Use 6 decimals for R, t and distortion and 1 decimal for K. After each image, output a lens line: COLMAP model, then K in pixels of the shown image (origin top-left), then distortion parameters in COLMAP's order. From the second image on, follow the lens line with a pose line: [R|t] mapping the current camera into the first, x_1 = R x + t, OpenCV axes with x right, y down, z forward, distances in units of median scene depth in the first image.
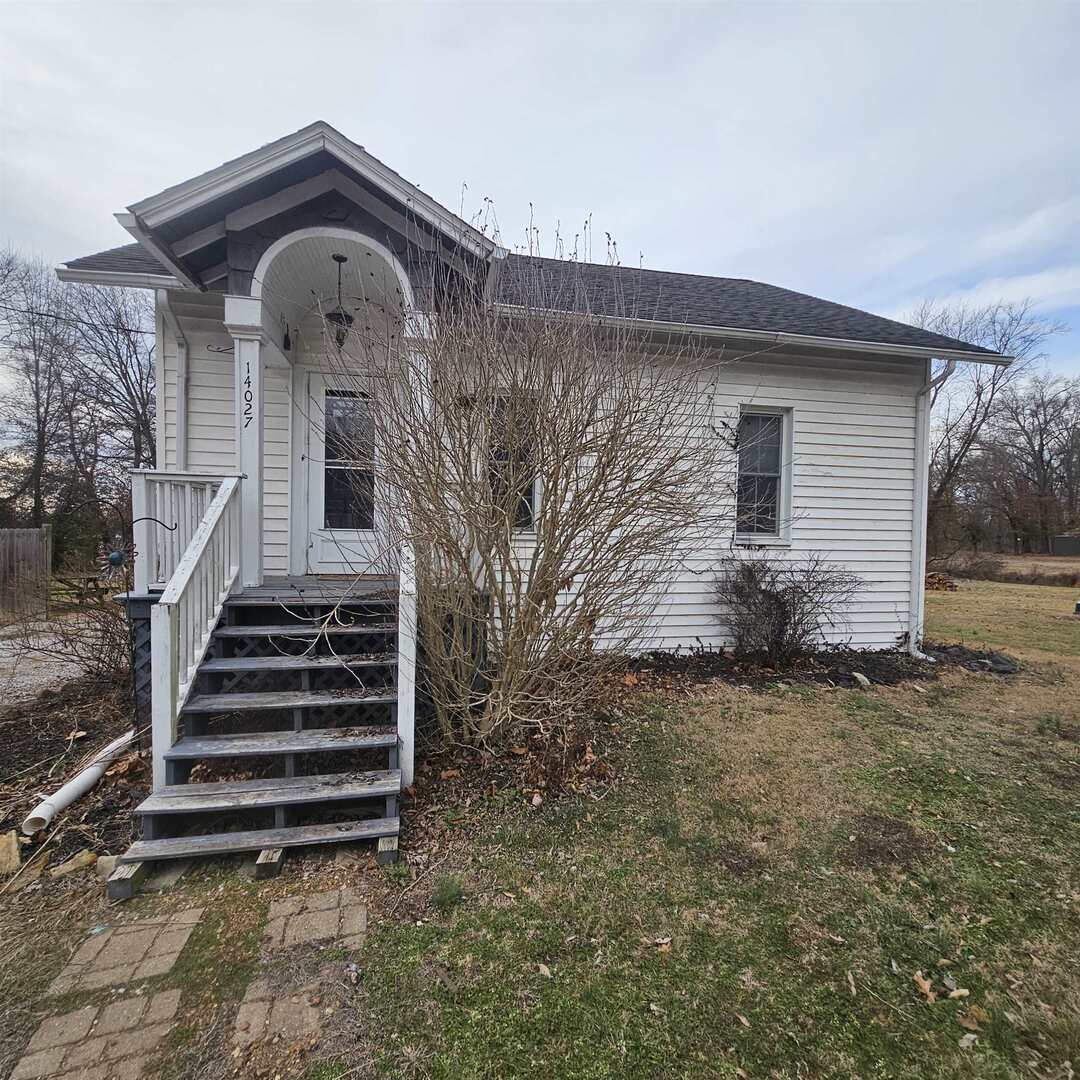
lens RADIAL K [[585.6, 0, 536.8], [0, 585.6, 545.7], [0, 0, 1]] dist [-0.003149, 0.001593]
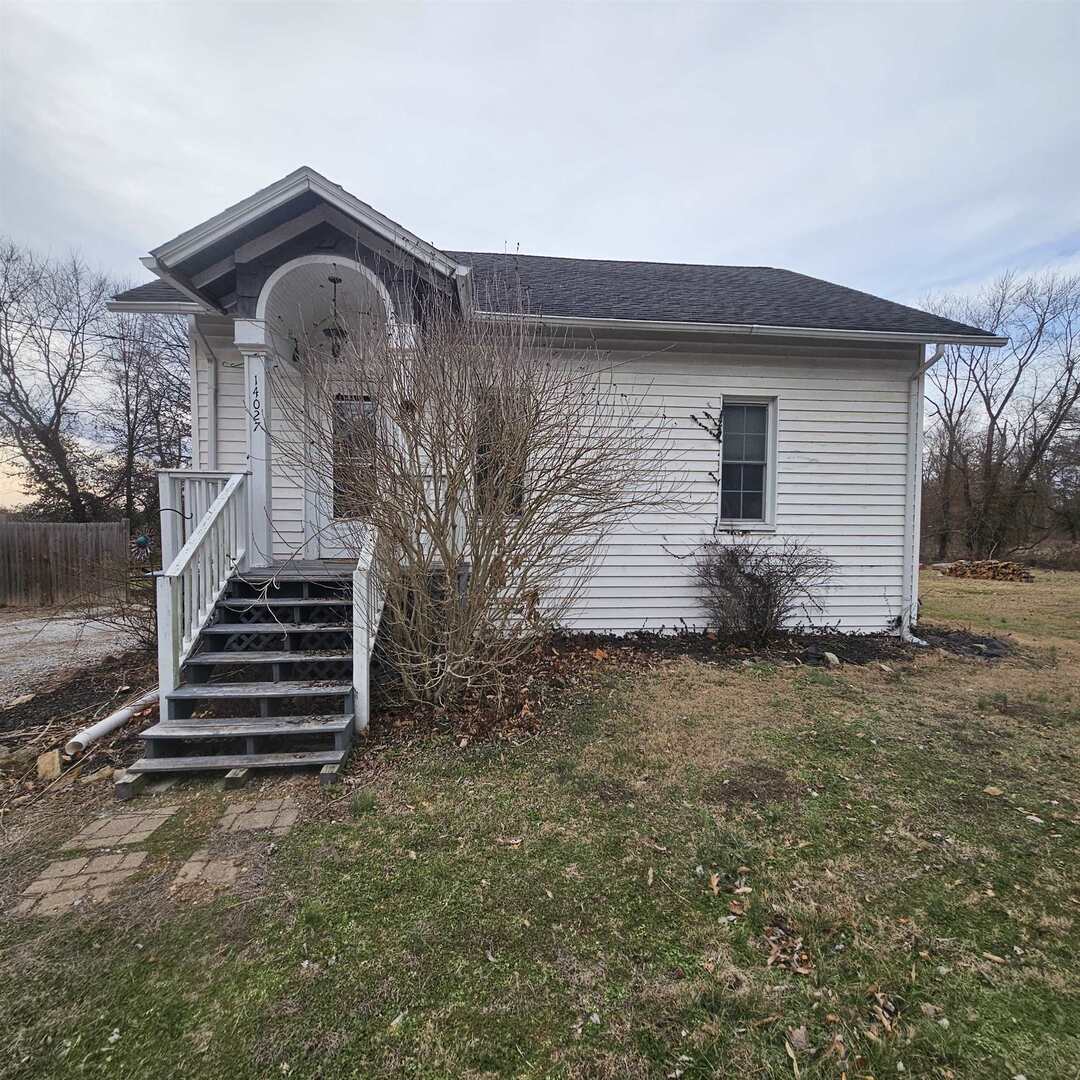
lens RADIAL K [[585.6, 0, 536.8], [0, 585.6, 545.7], [0, 0, 1]] dist [-0.003149, 0.001593]
pose [[0.994154, -0.004475, -0.107880, 0.203221], [0.005922, 0.999897, 0.013092, 0.015958], [0.107810, -0.013654, 0.994078, -0.112991]]
